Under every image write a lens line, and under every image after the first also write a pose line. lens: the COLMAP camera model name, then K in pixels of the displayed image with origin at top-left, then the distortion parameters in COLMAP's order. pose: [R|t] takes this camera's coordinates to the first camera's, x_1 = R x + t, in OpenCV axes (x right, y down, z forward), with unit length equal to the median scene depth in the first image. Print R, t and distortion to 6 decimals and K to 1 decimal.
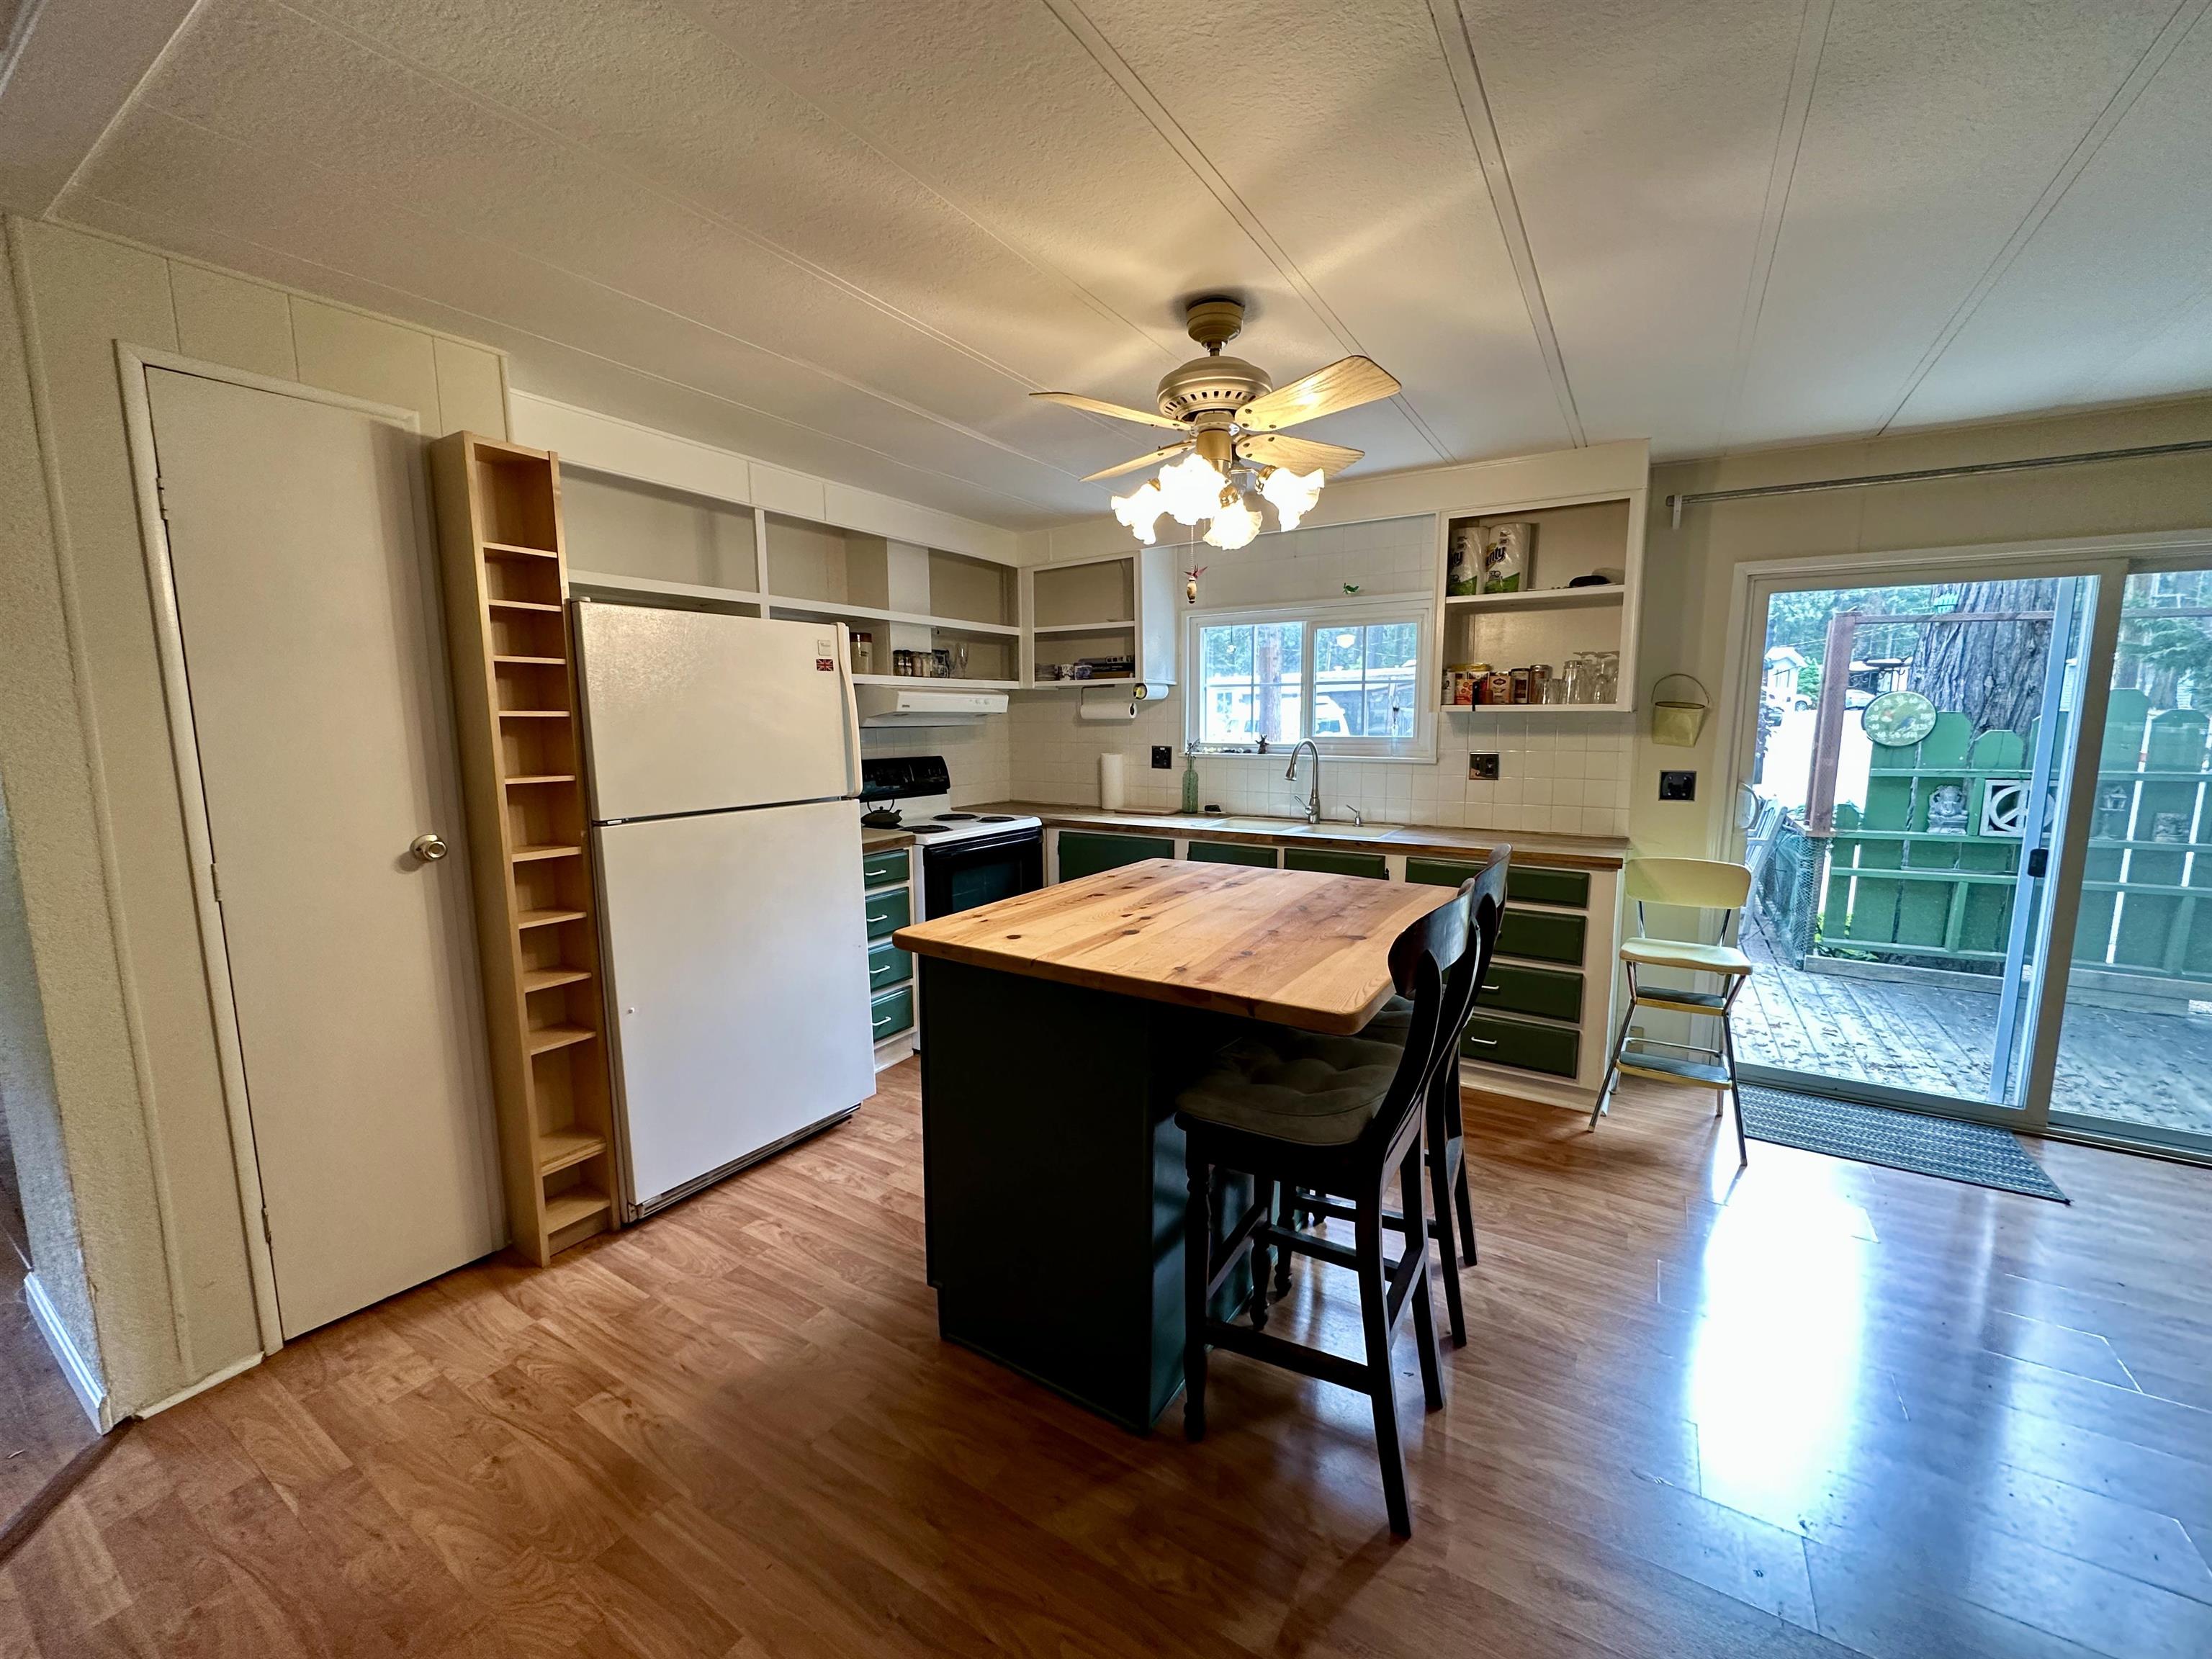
lens RADIAL K [[877.5, 0, 1106.0], [0, 877.5, 829.5], [0, 0, 1]] dist [-0.002228, 0.000304]
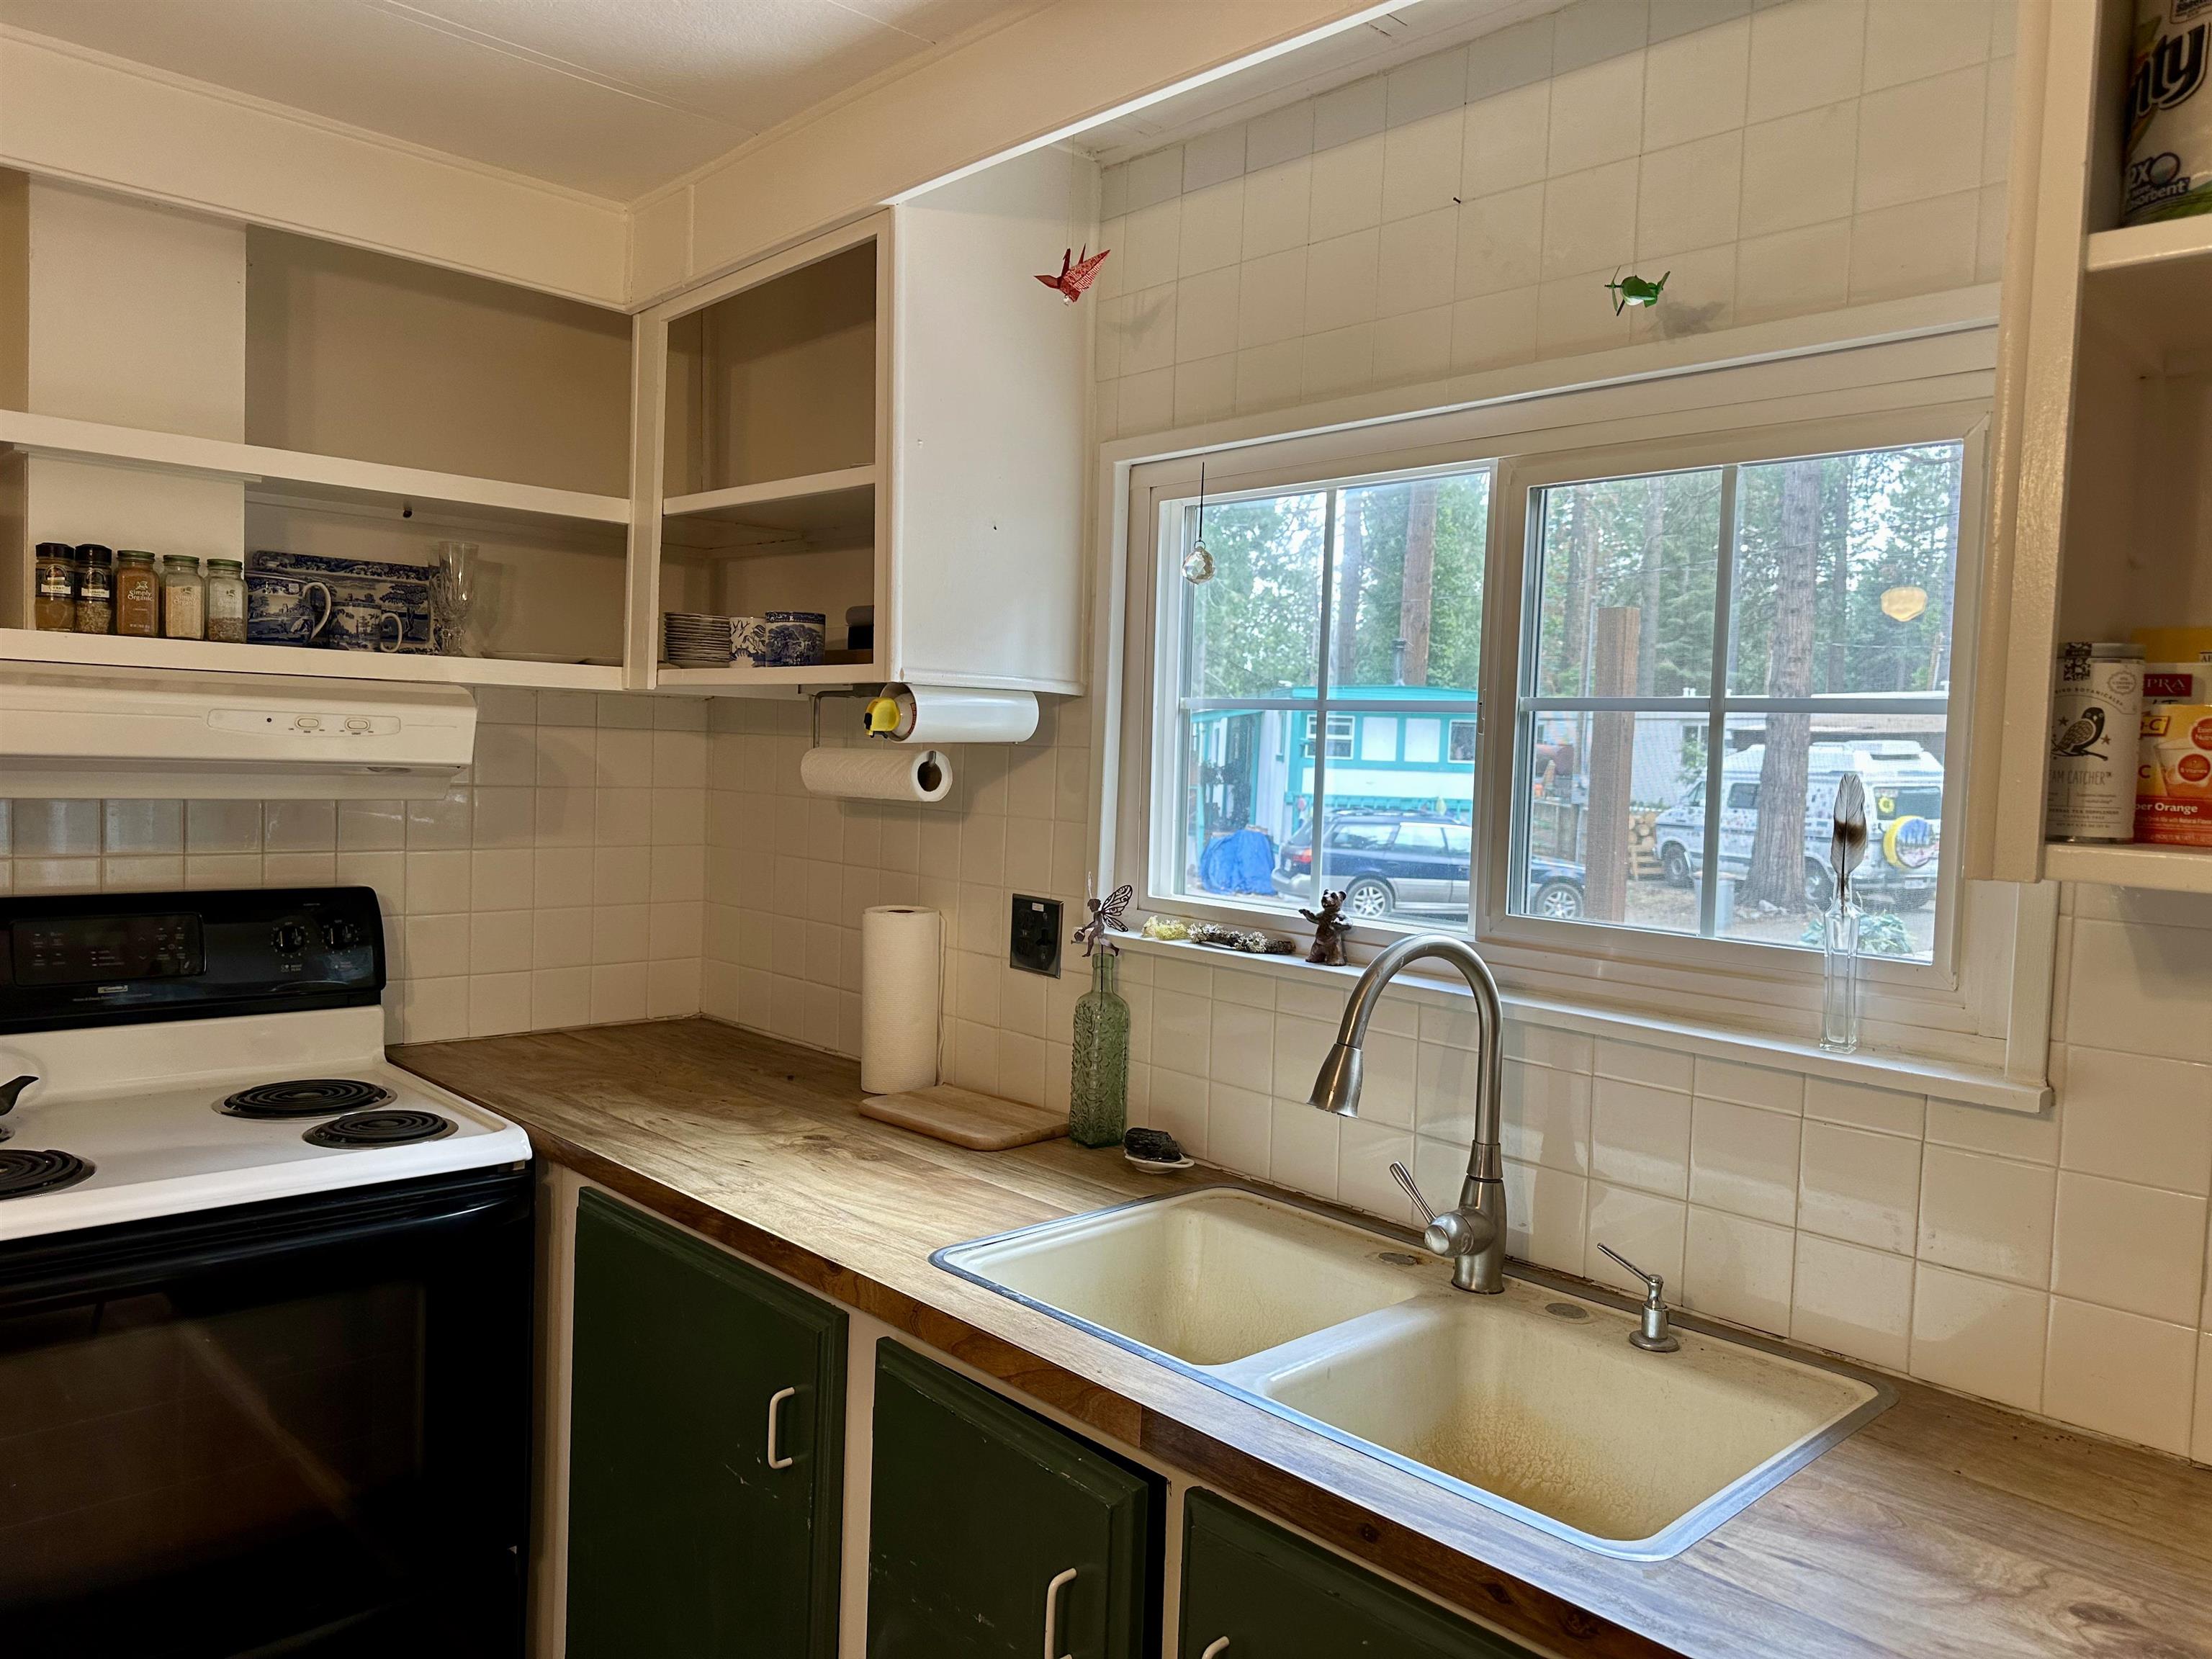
lens RADIAL K [[1543.5, 0, 1106.0], [0, 1543.5, 829.5], [0, 0, 1]] dist [0.124059, -0.158681]
pose [[0.969993, 0.054195, -0.237017, 0.292324], [-0.072671, 0.994902, -0.069919, -0.116261], [0.232019, 0.085045, 0.968986, 0.692319]]
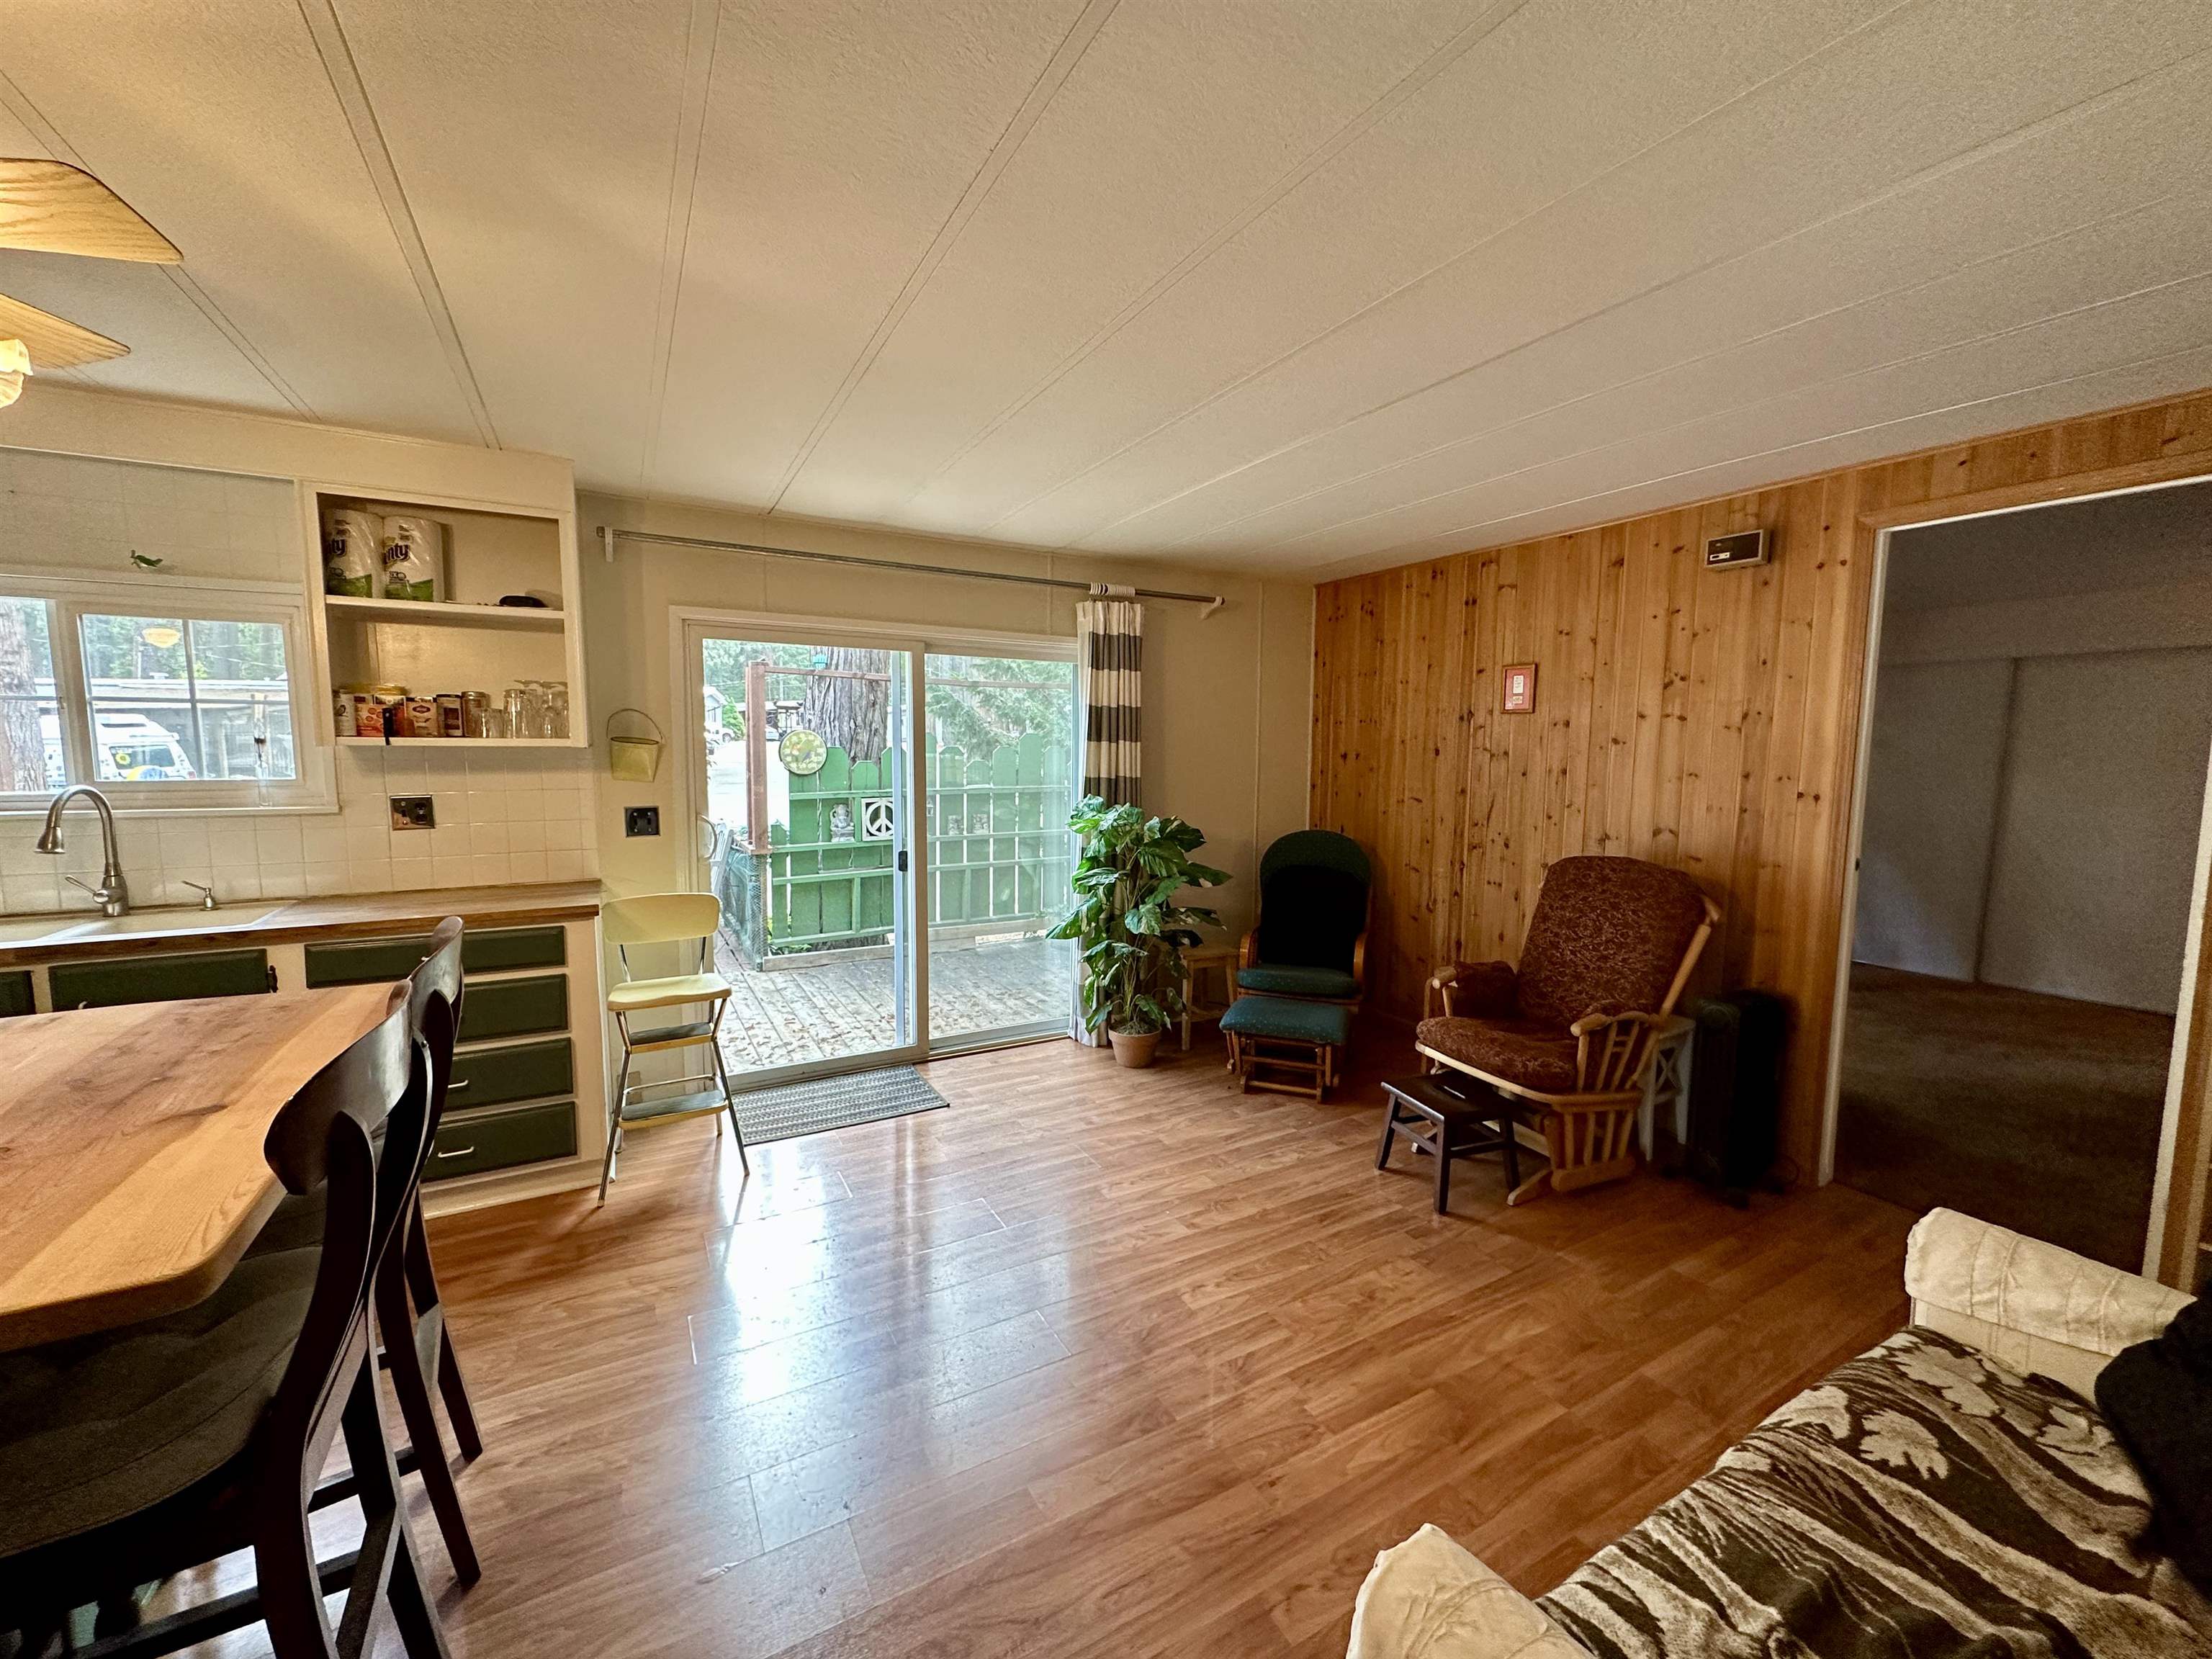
lens RADIAL K [[877.5, 0, 1106.0], [0, 877.5, 829.5], [0, 0, 1]] dist [-0.002228, 0.000304]
pose [[0.477549, -0.077454, 0.875184, 0.032632], [0.105541, 0.993951, 0.030376, -0.015773], [-0.872243, 0.077862, 0.482835, 0.063243]]
